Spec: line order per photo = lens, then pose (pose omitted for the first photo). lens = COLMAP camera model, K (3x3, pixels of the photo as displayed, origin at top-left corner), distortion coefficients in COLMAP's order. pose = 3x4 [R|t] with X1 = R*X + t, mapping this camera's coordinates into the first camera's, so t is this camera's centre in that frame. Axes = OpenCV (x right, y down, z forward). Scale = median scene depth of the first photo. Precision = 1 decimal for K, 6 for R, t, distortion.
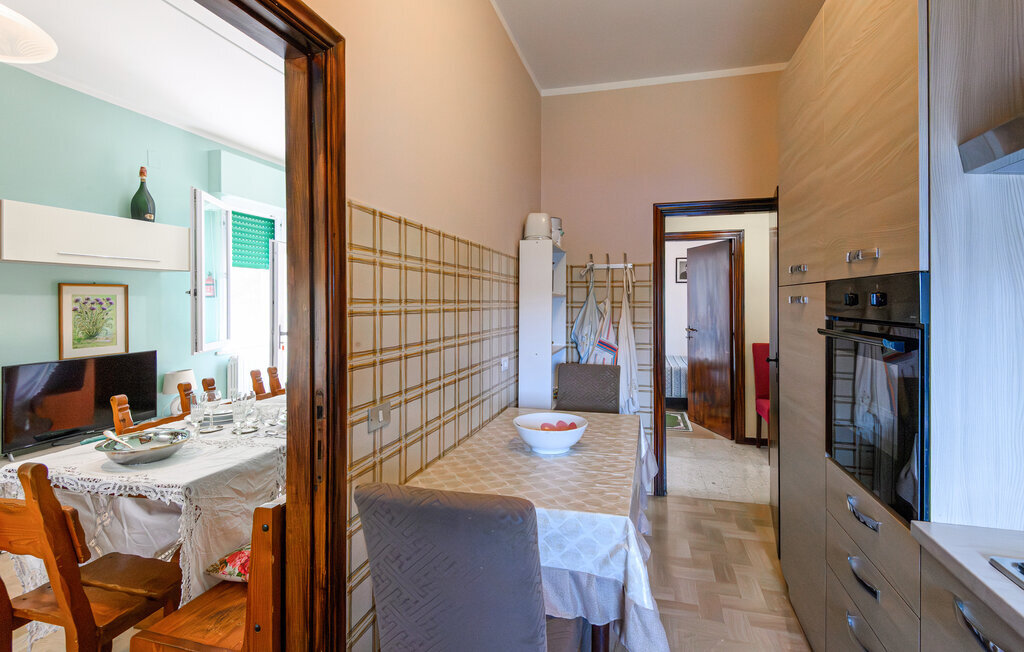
lens RADIAL K [[474.9, 0, 514.8], [0, 474.9, 306.5], [0, 0, 1]] dist [0.033597, -0.000171]
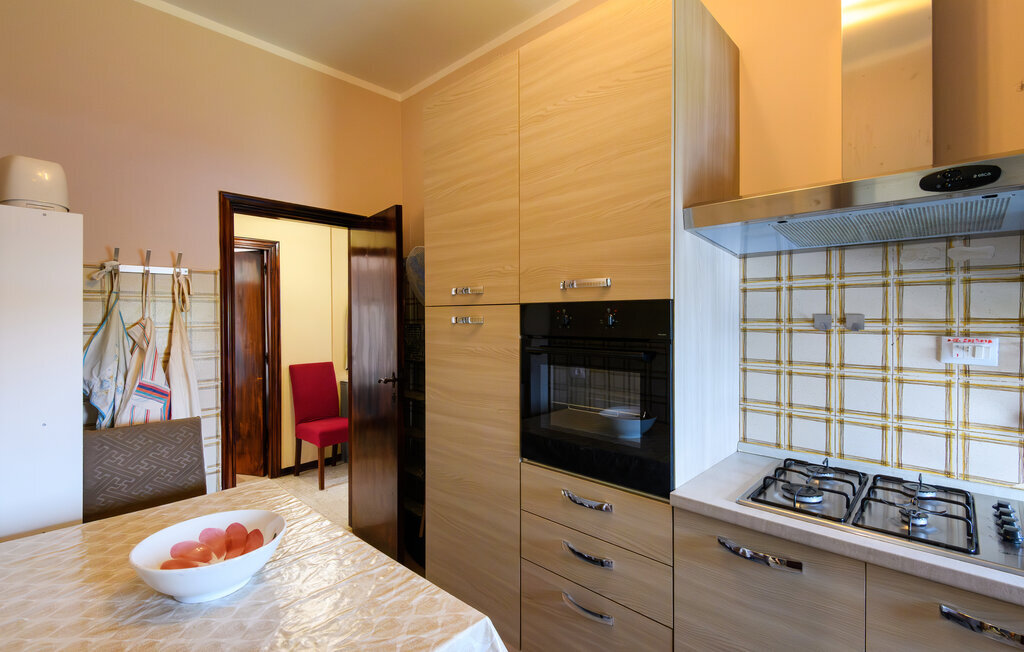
lens RADIAL K [[476.5, 0, 512.0], [0, 476.5, 326.0], [0, 0, 1]] dist [0.002762, -0.000053]
pose [[0.468082, -0.019364, 0.883473, -0.158146], [0.015006, 0.999790, 0.013963, -0.008495], [-0.883558, 0.006721, 0.468274, 0.251380]]
